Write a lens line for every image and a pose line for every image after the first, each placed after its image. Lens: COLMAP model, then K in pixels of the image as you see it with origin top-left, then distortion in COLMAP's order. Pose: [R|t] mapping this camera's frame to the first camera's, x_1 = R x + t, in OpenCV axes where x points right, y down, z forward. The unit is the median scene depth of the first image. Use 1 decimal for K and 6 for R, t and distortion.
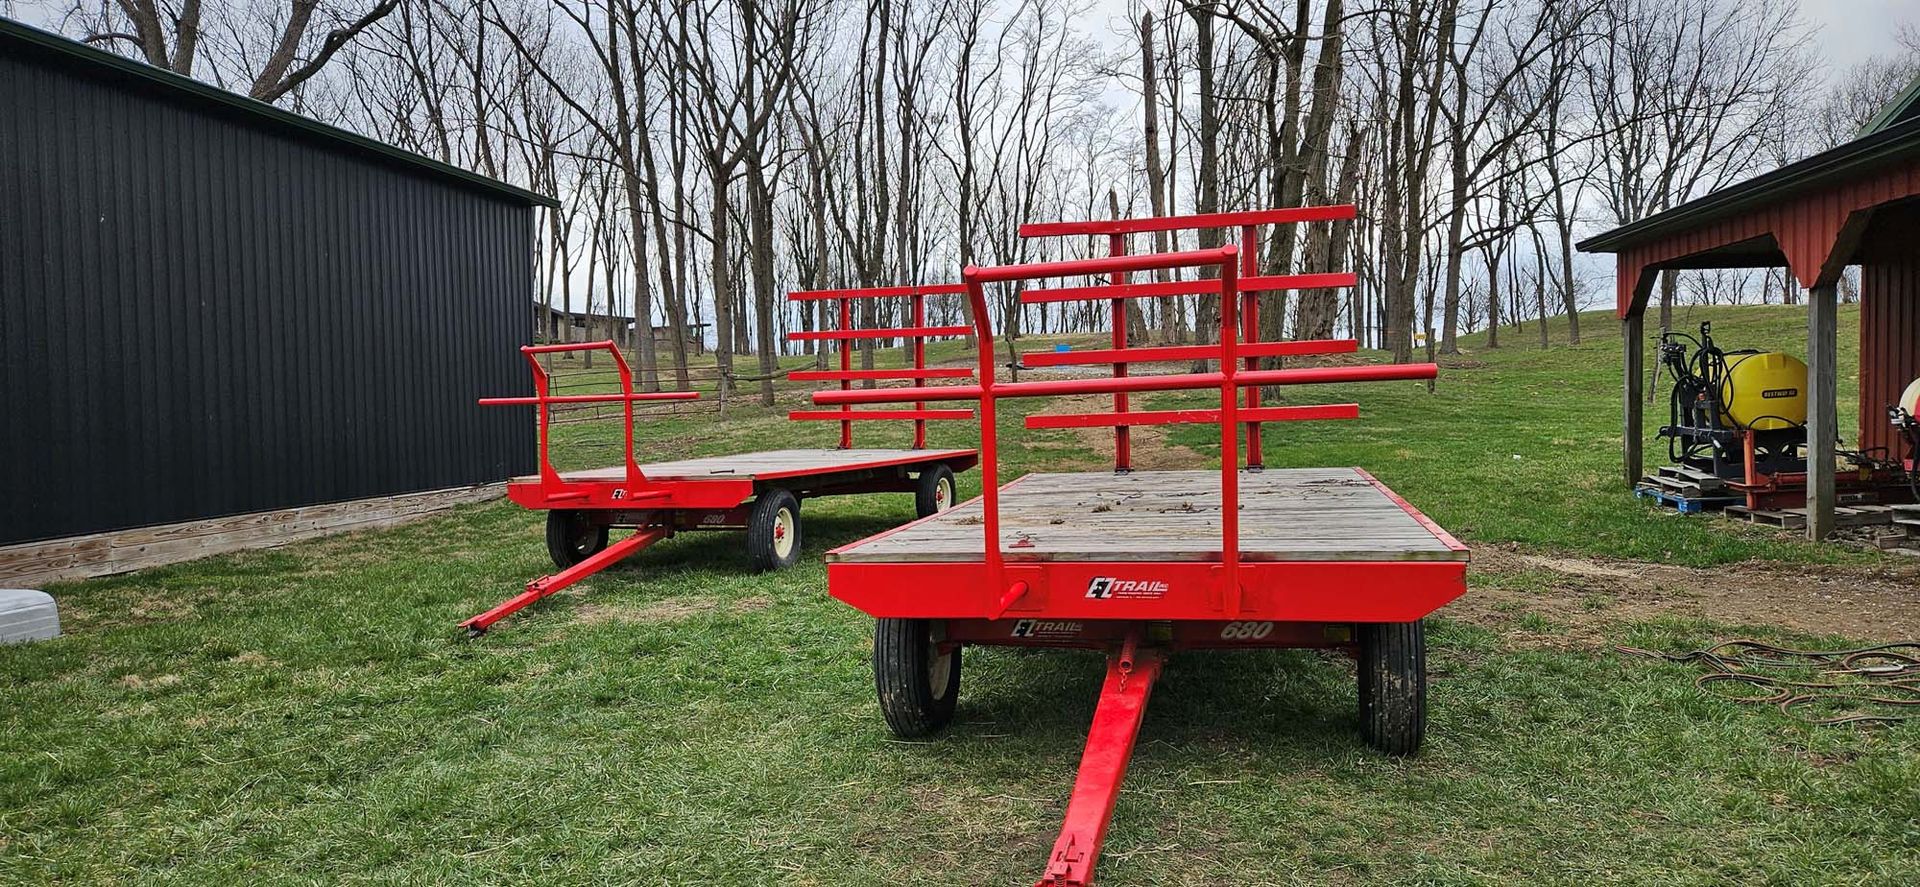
lens RADIAL K [[1279.7, 0, 928.2], [0, 1279.7, 442.4], [0, 0, 1]] dist [0.100928, -0.101580]
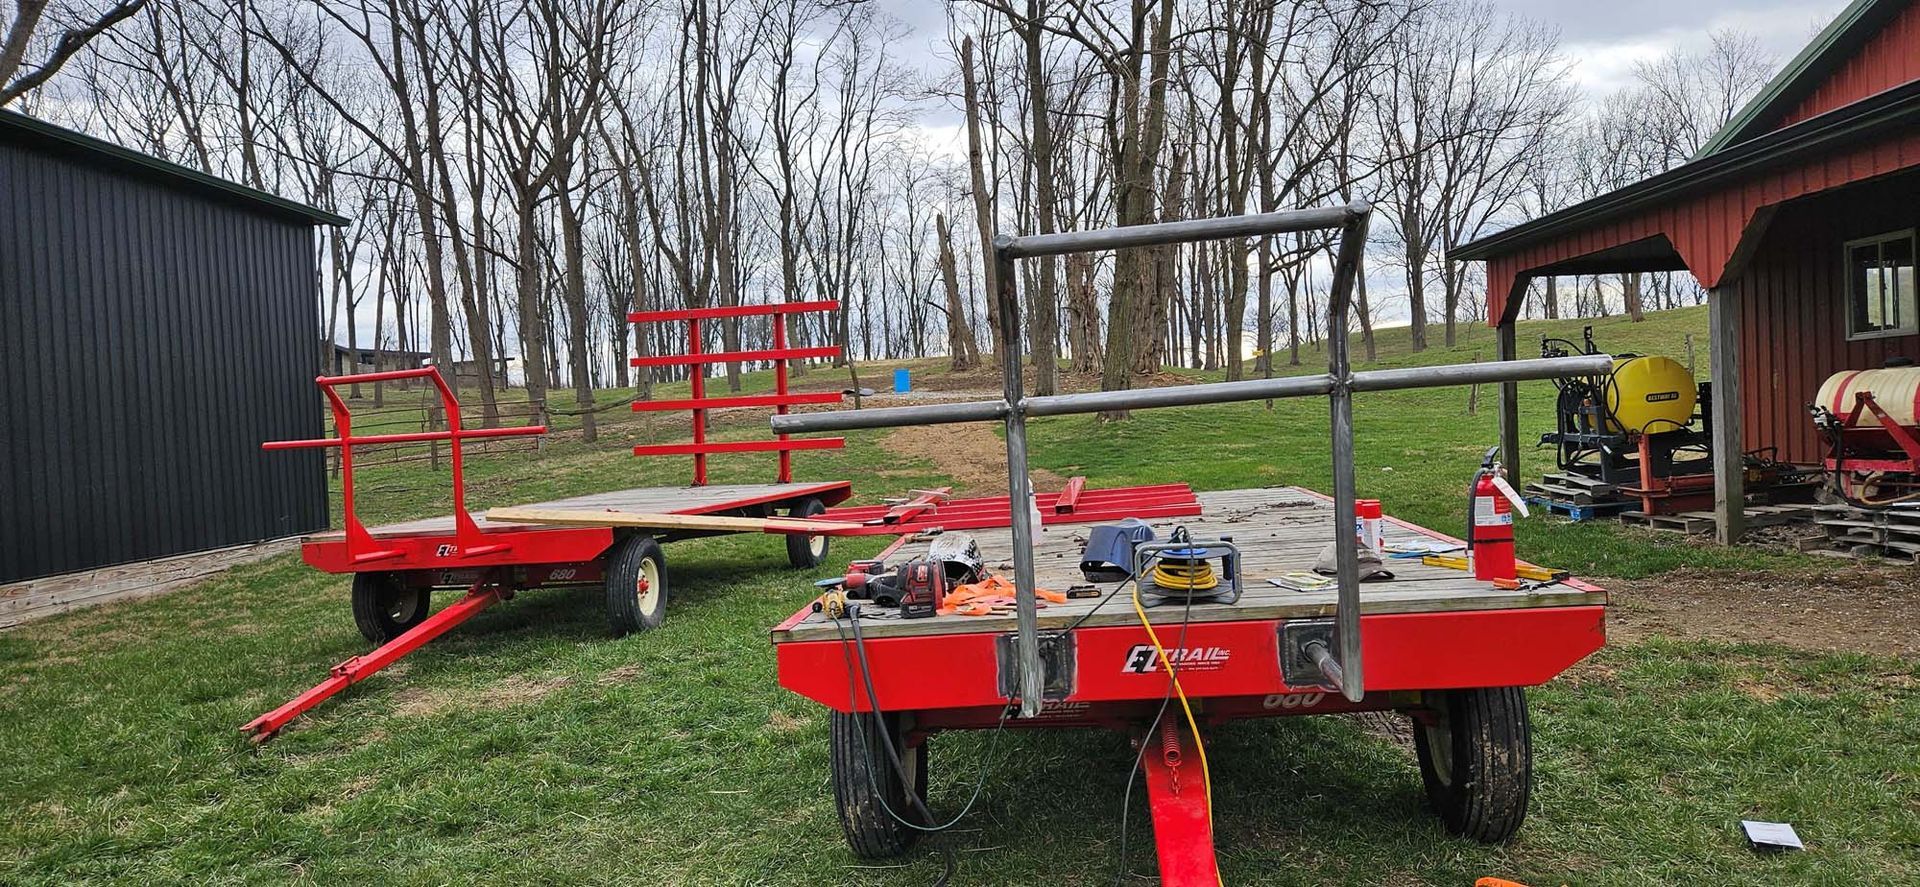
lens RADIAL K [[1264.5, 0, 941.5], [0, 1264.5, 459.4], [0, 0, 1]] dist [0.098464, -0.094879]
pose [[0.987378, -0.033248, 0.154850, -0.017472], [0.034590, 0.999384, -0.005977, -0.001146], [-0.154556, 0.011258, 0.987920, 0.045862]]
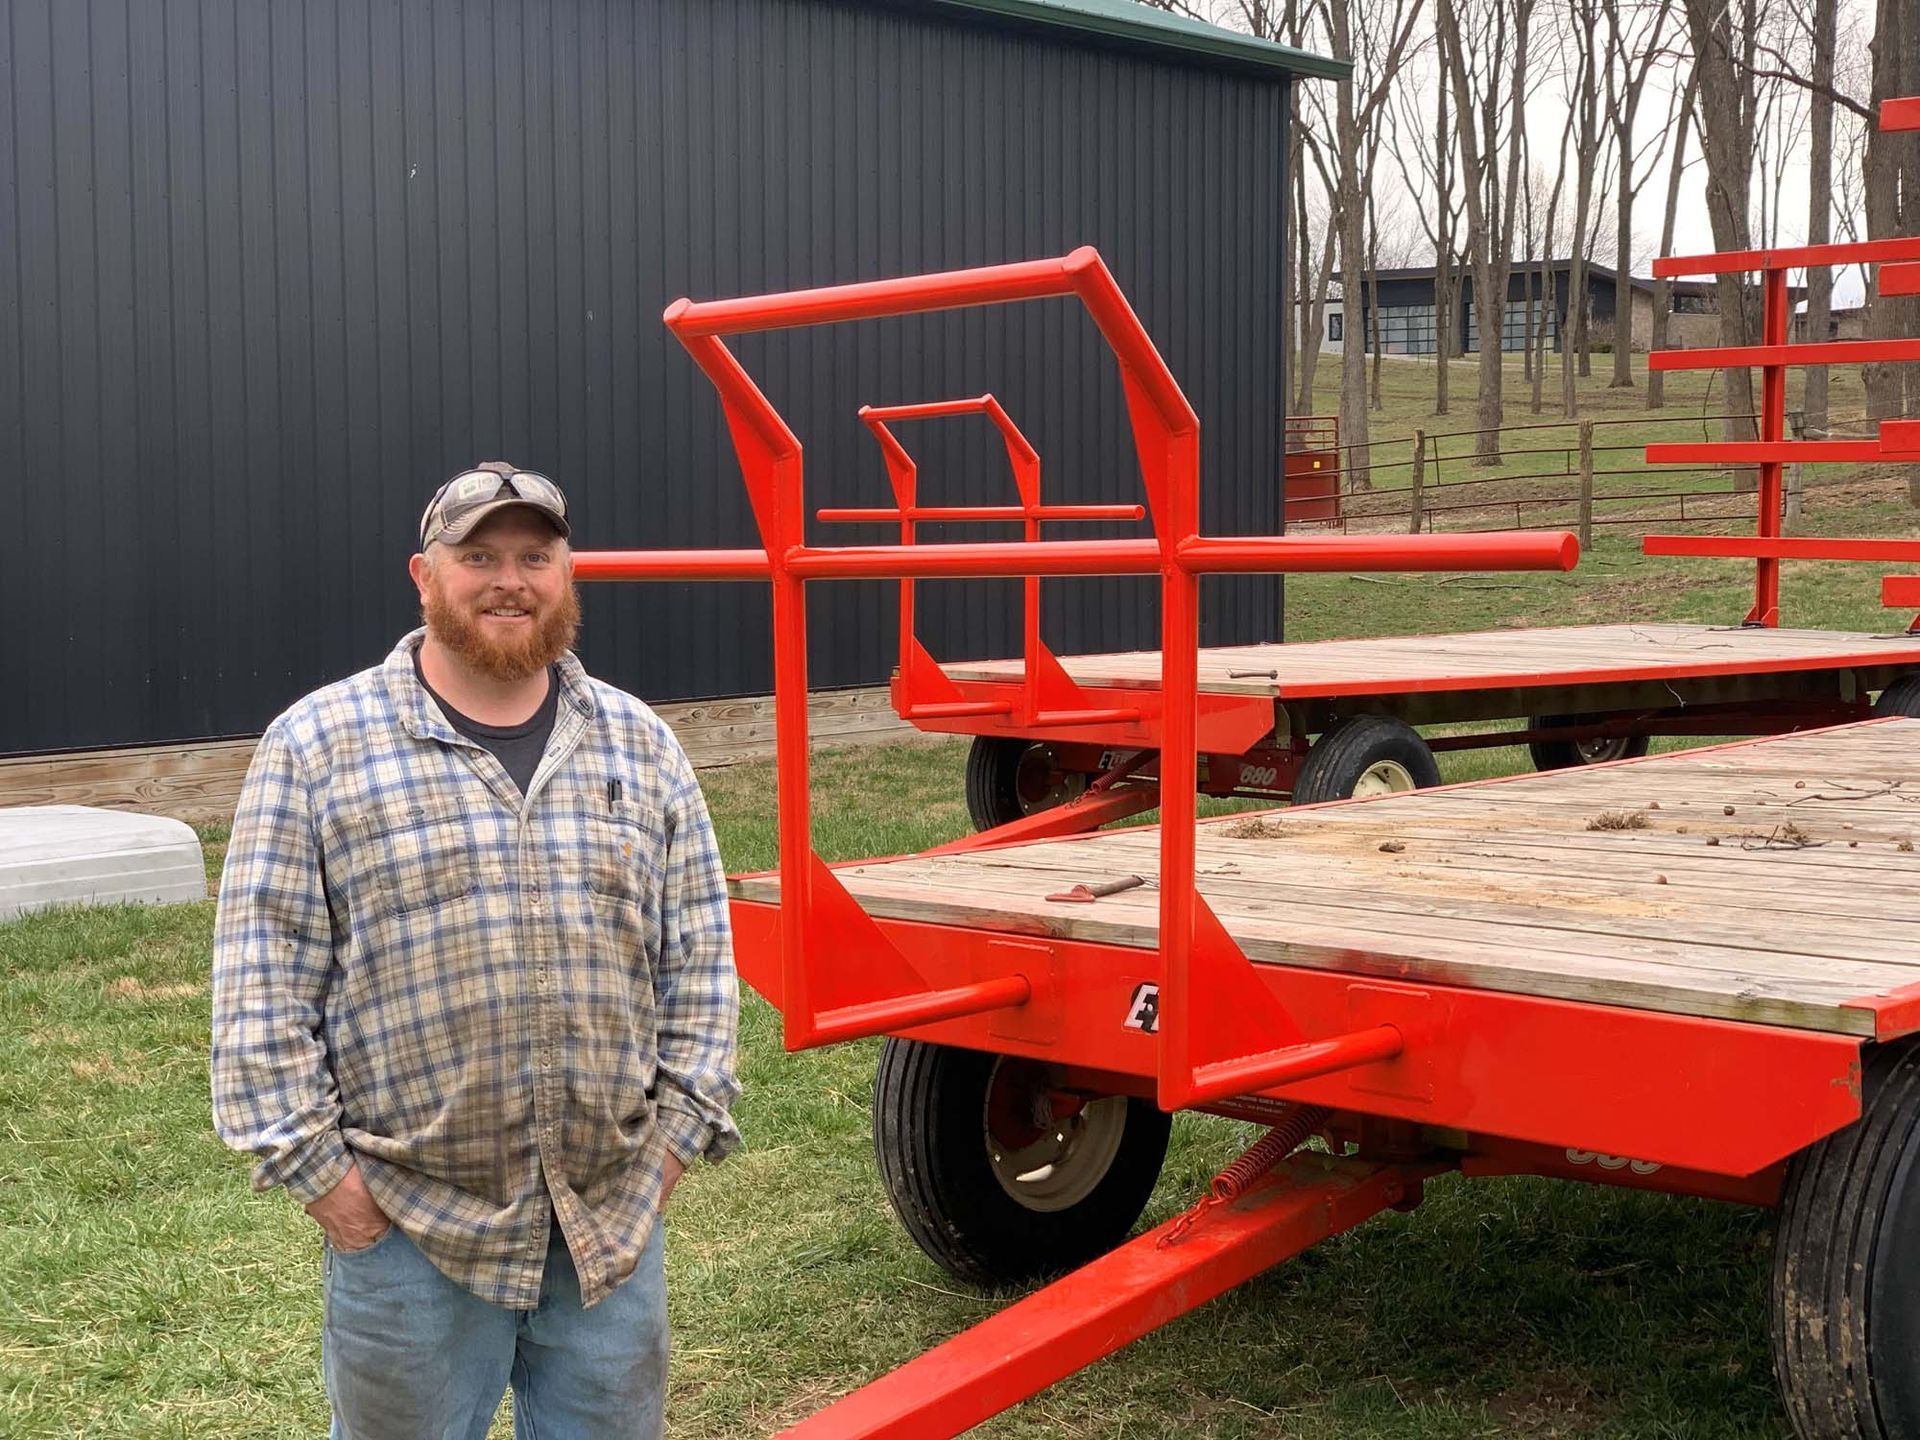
lens RADIAL K [[2867.3, 0, 960.0], [0, 2867.3, 720.0], [0, 0, 1]] dist [0.037048, 0.014211]
pose [[0.856996, 0.054536, -0.512429, 0.101339], [-0.026860, 0.997760, 0.061267, -0.007702], [0.514622, -0.038742, 0.856541, 0.022391]]
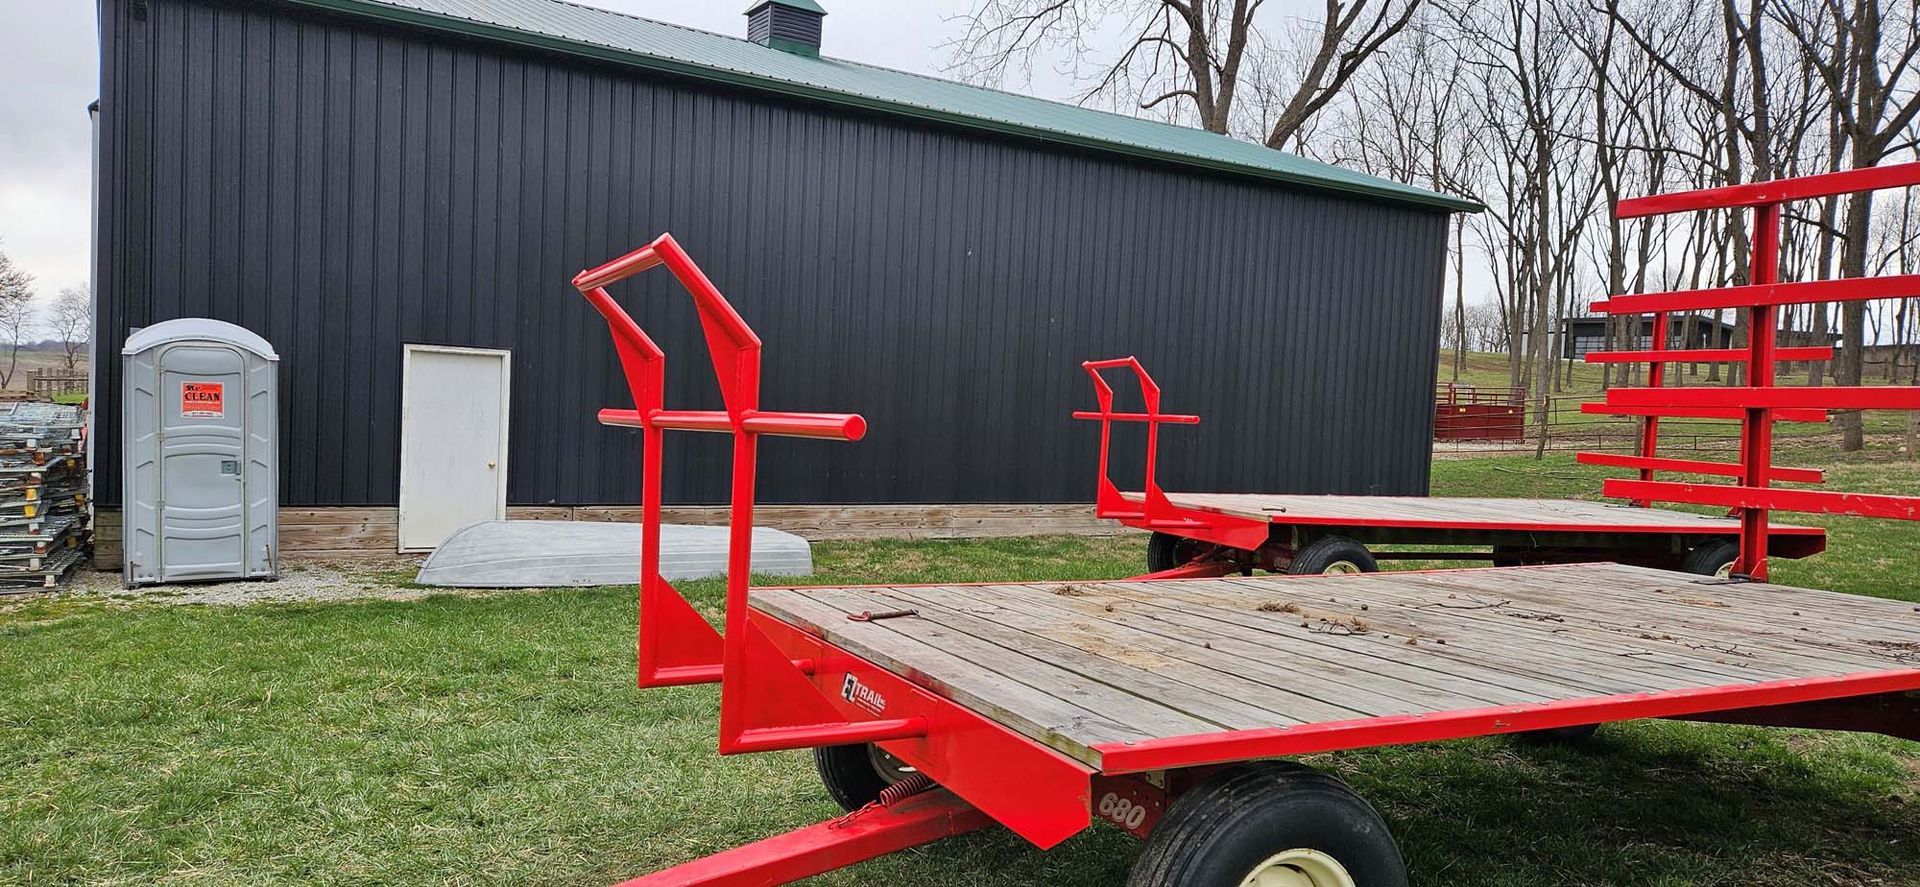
lens RADIAL K [[1264.5, 0, 941.5], [0, 1264.5, 459.4], [0, 0, 1]] dist [0.098464, -0.094879]
pose [[0.640929, 0.083850, -0.763006, 0.128709], [-0.082490, 0.995783, 0.040139, -0.009829], [0.763155, 0.037214, 0.645143, 0.096468]]
